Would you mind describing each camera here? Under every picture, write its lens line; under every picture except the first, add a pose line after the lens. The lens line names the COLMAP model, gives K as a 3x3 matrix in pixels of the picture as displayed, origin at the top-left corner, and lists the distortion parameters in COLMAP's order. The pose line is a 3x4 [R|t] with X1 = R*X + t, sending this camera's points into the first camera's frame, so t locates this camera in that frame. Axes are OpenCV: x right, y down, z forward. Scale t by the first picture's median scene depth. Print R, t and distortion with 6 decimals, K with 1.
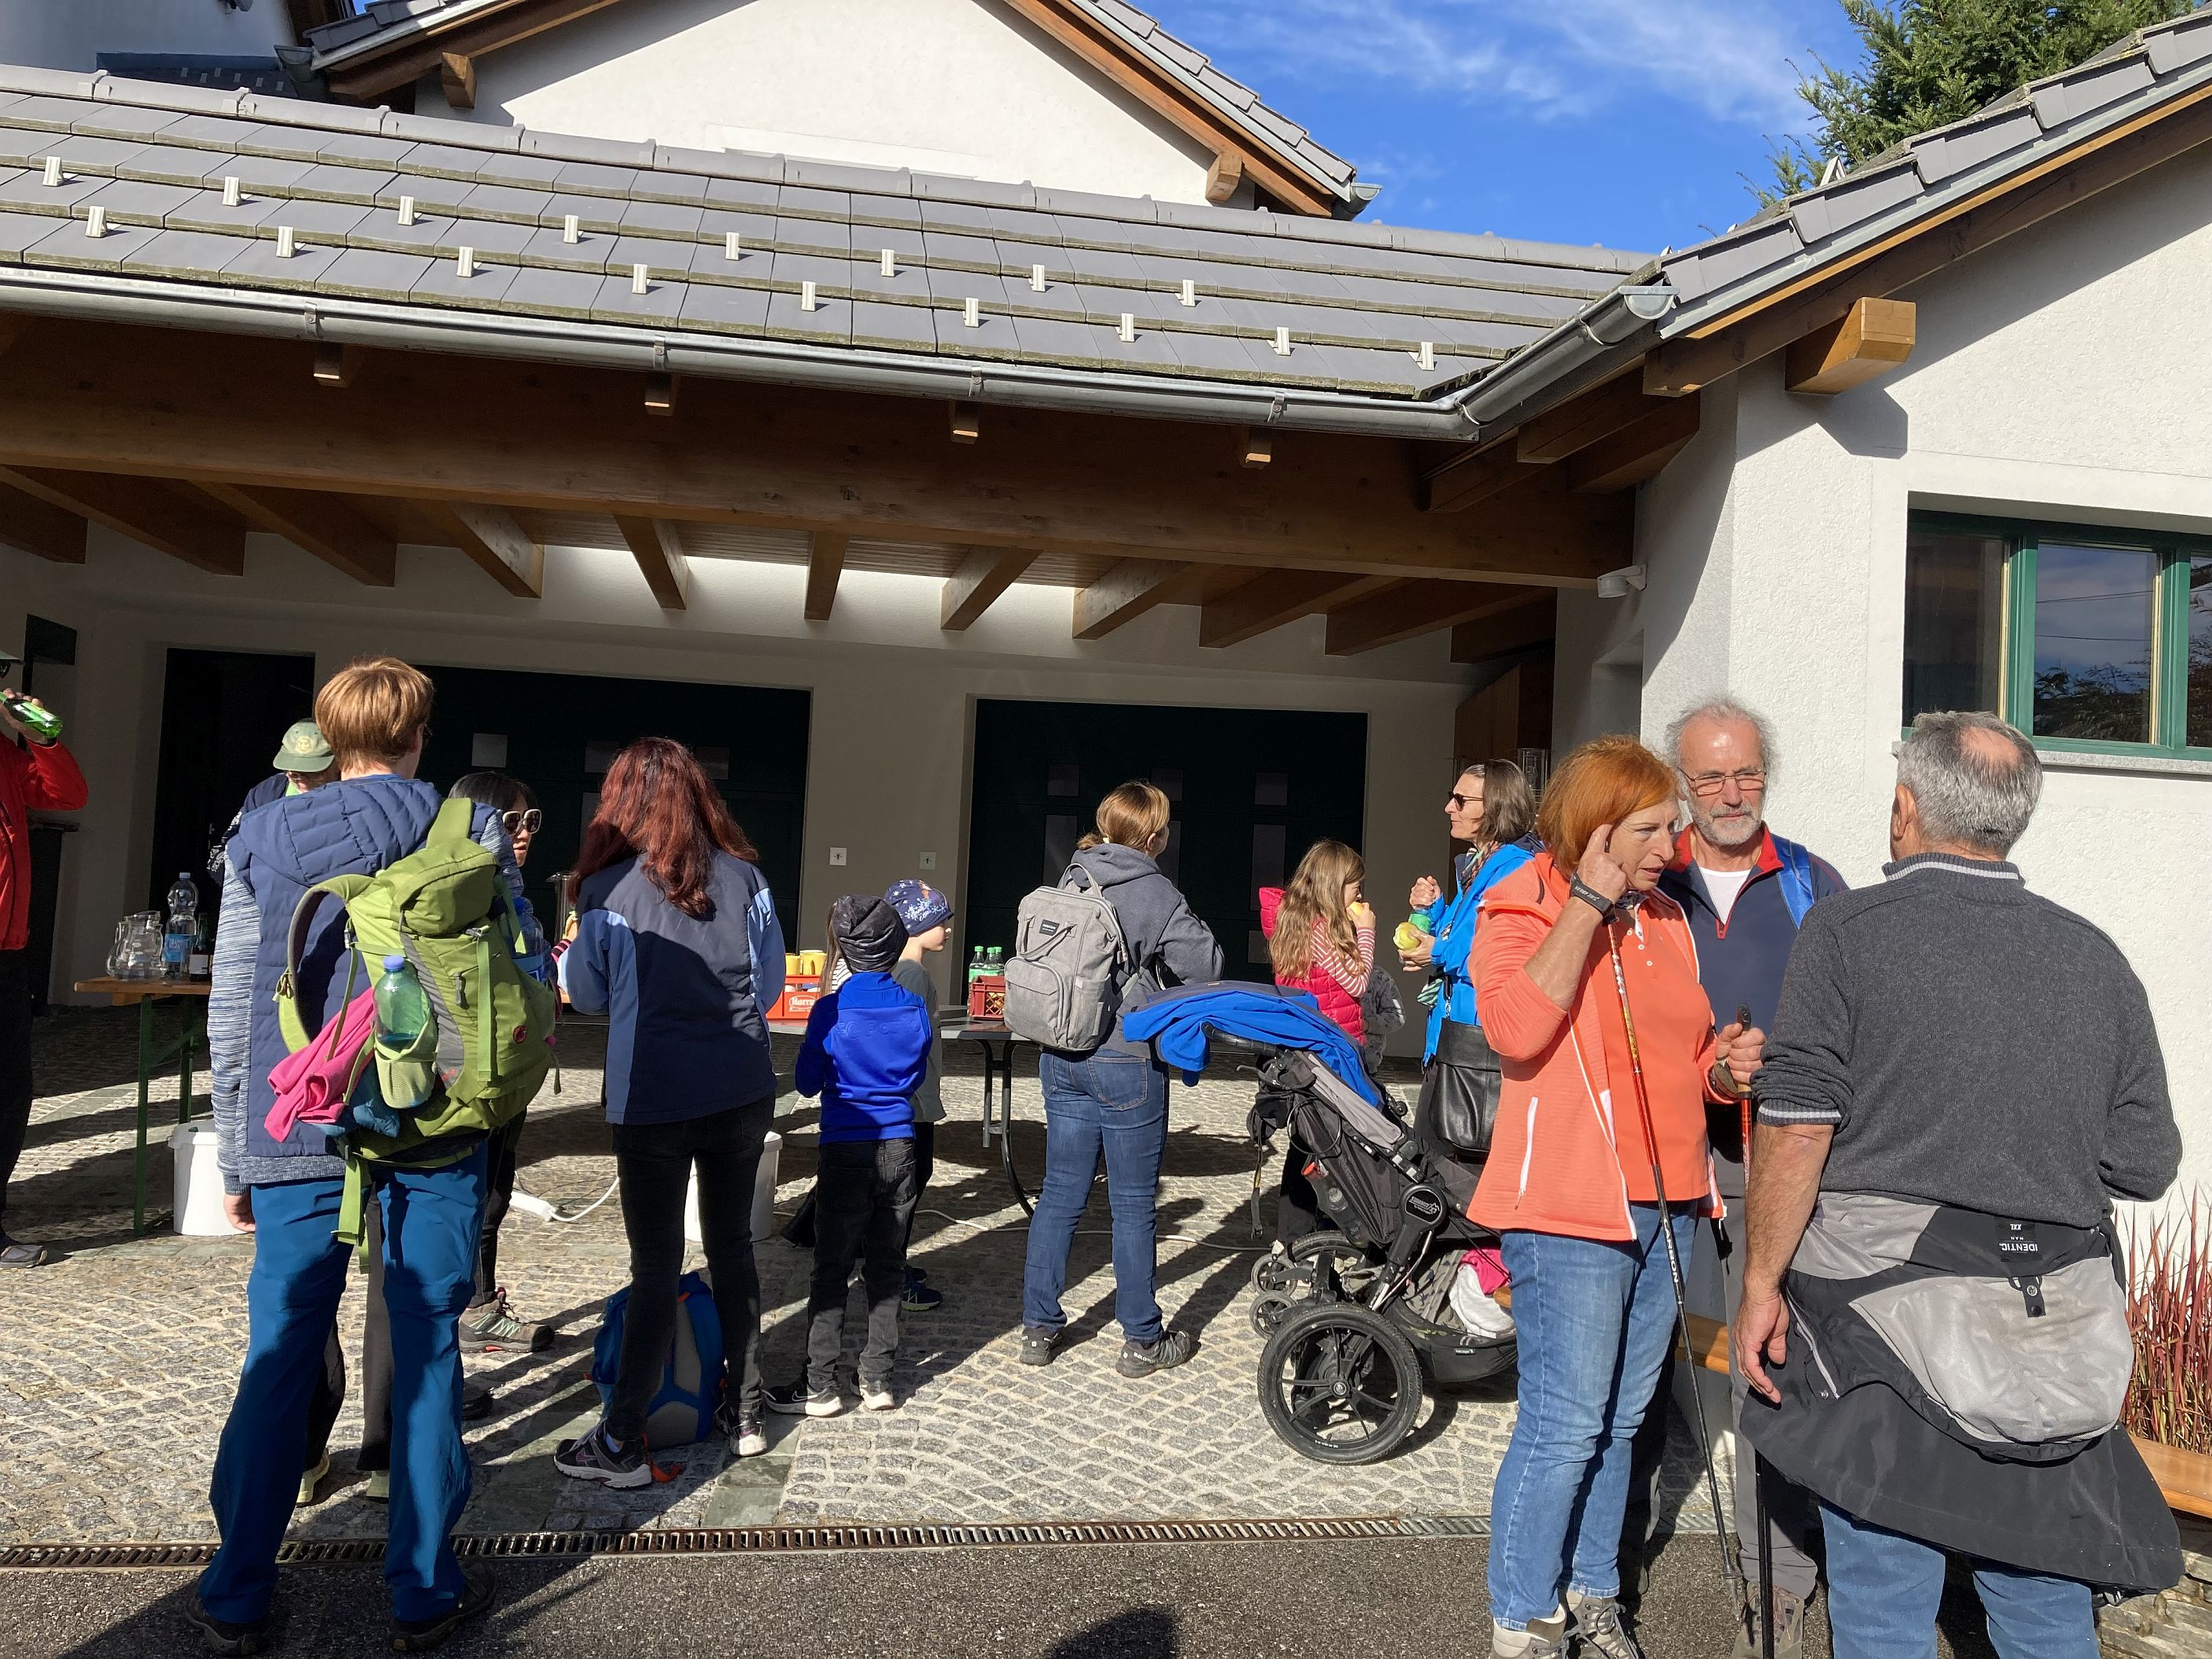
lens RADIAL K [[1803.5, 0, 1095.9], [0, 1803.5, 802.1], [0, 0, 1]] dist [0.050137, -0.056877]
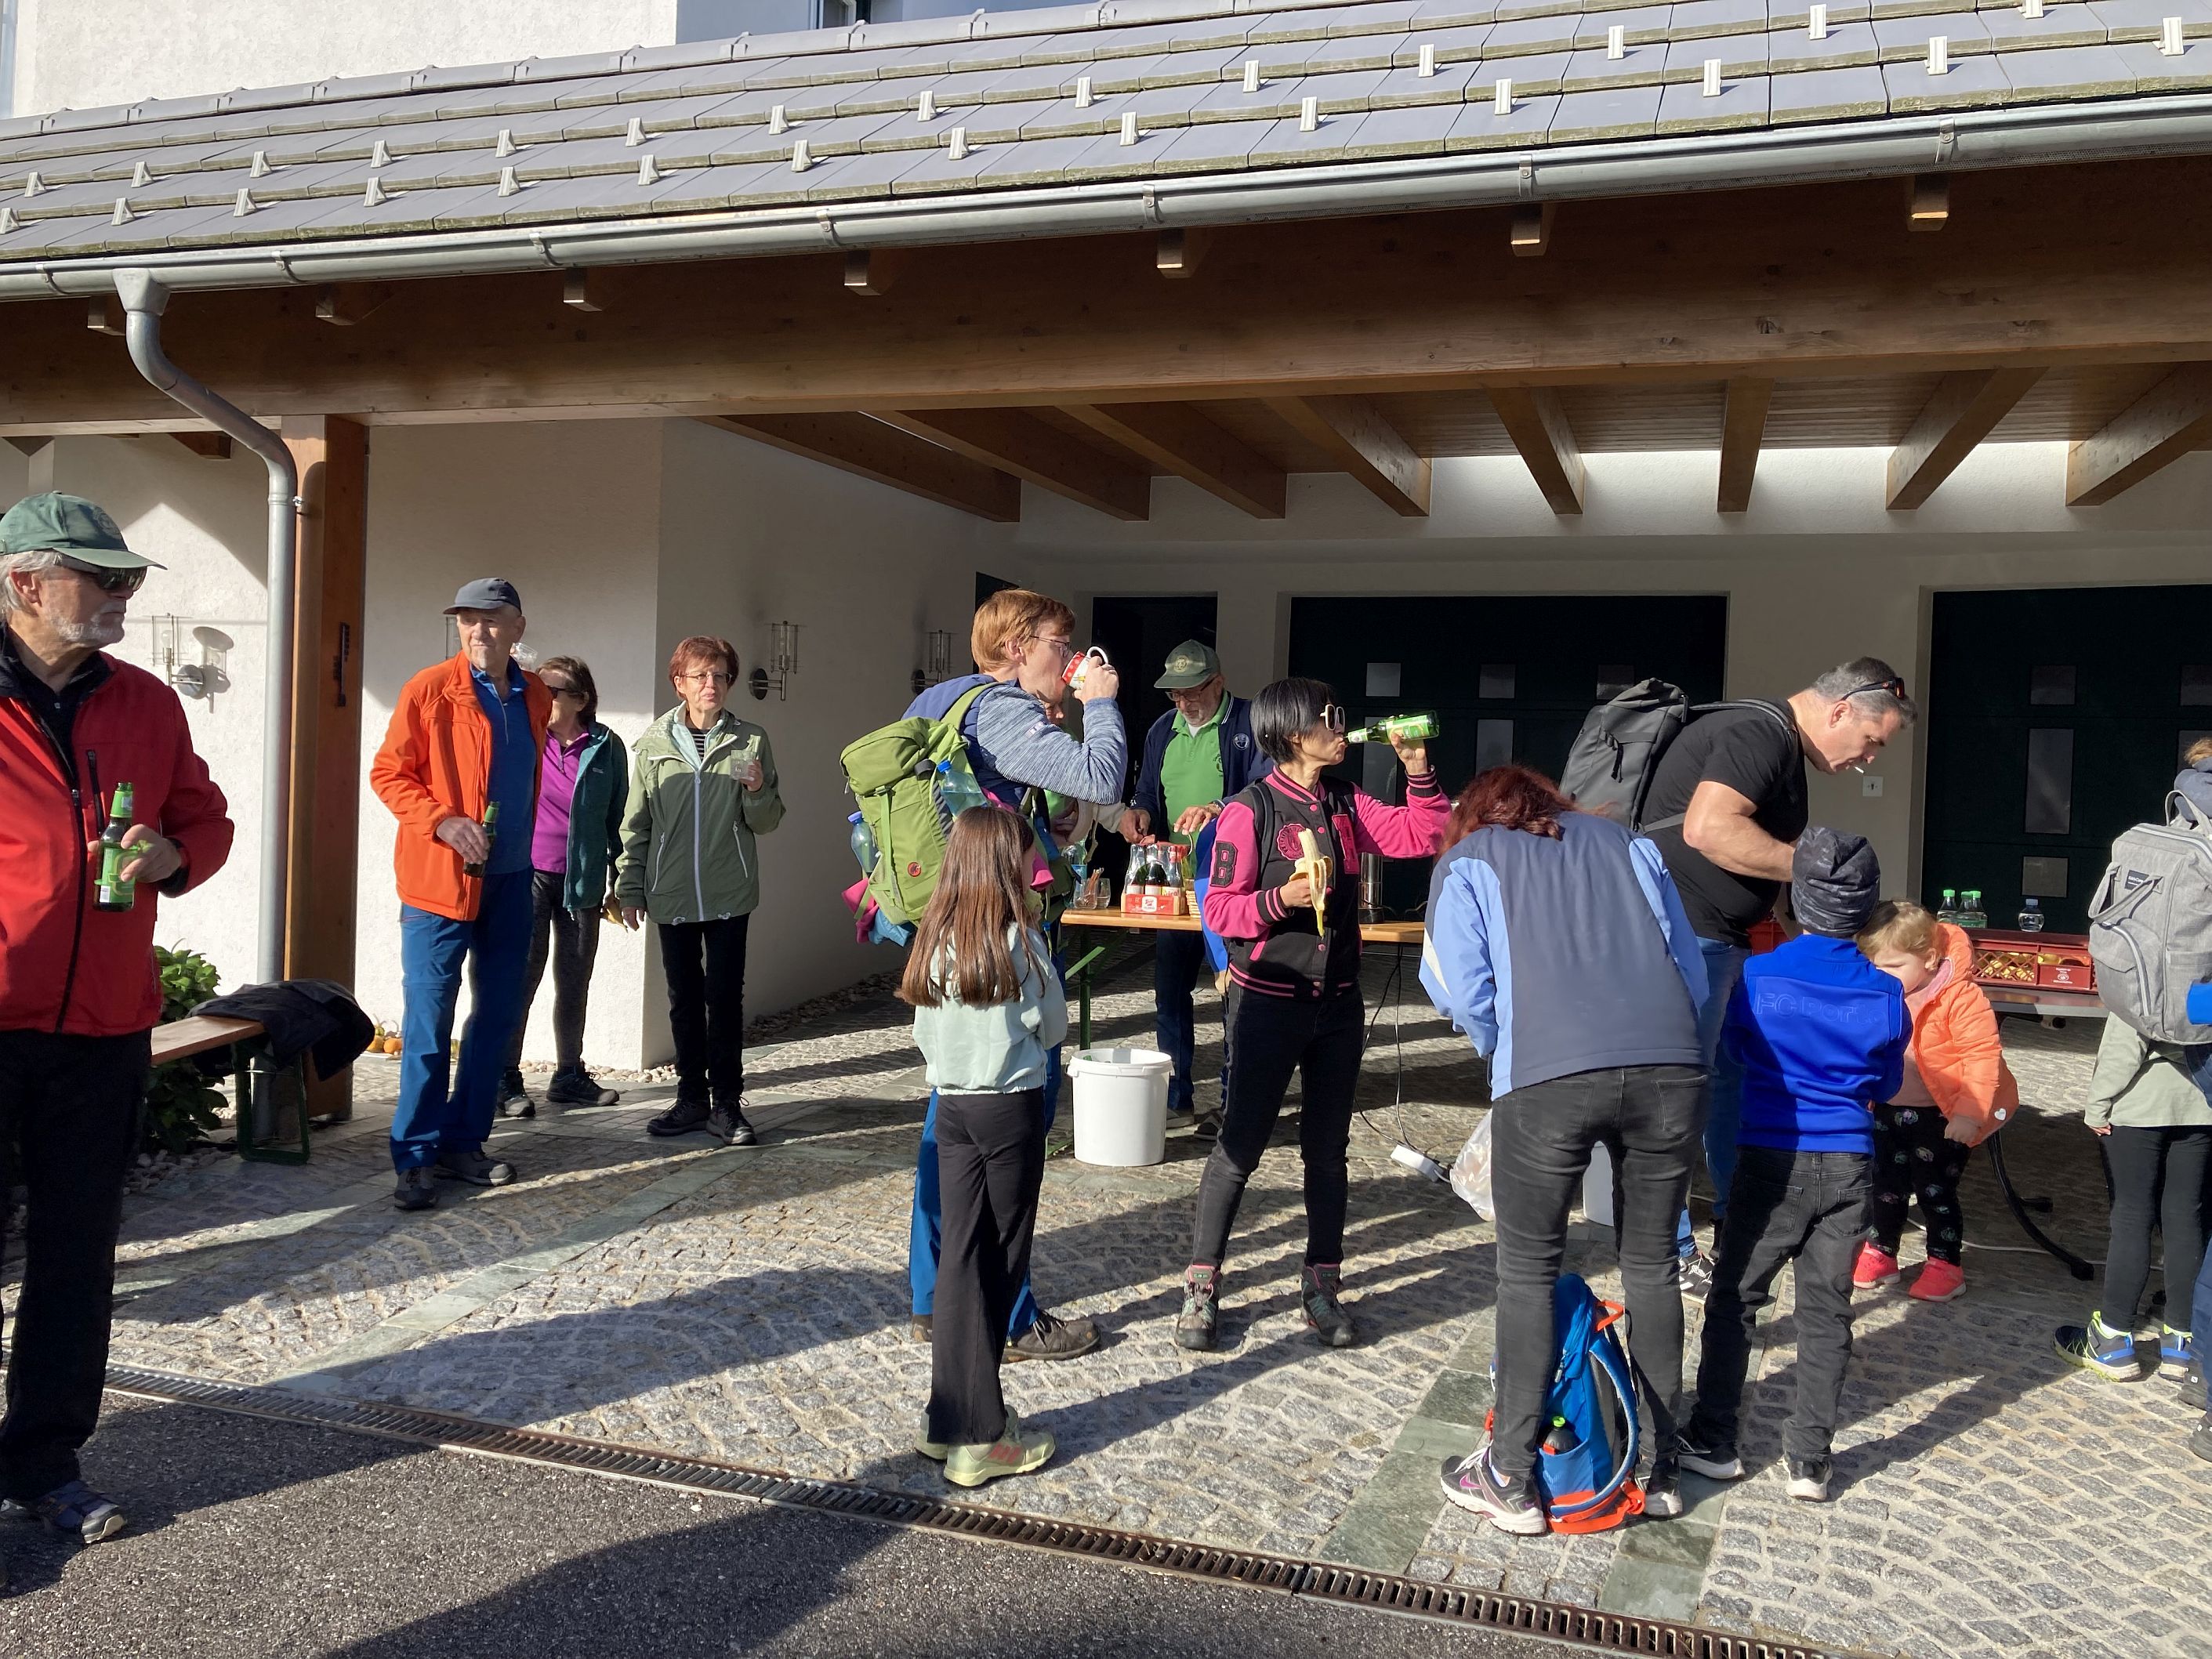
lens RADIAL K [[1803.5, 0, 1095.9], [0, 1803.5, 802.1], [0, 0, 1]] dist [0.050137, -0.056877]
pose [[0.880061, -0.011481, -0.474721, -0.022750], [0.029129, 0.999130, 0.029836, 0.011064], [0.473966, -0.040085, 0.879630, 0.172433]]
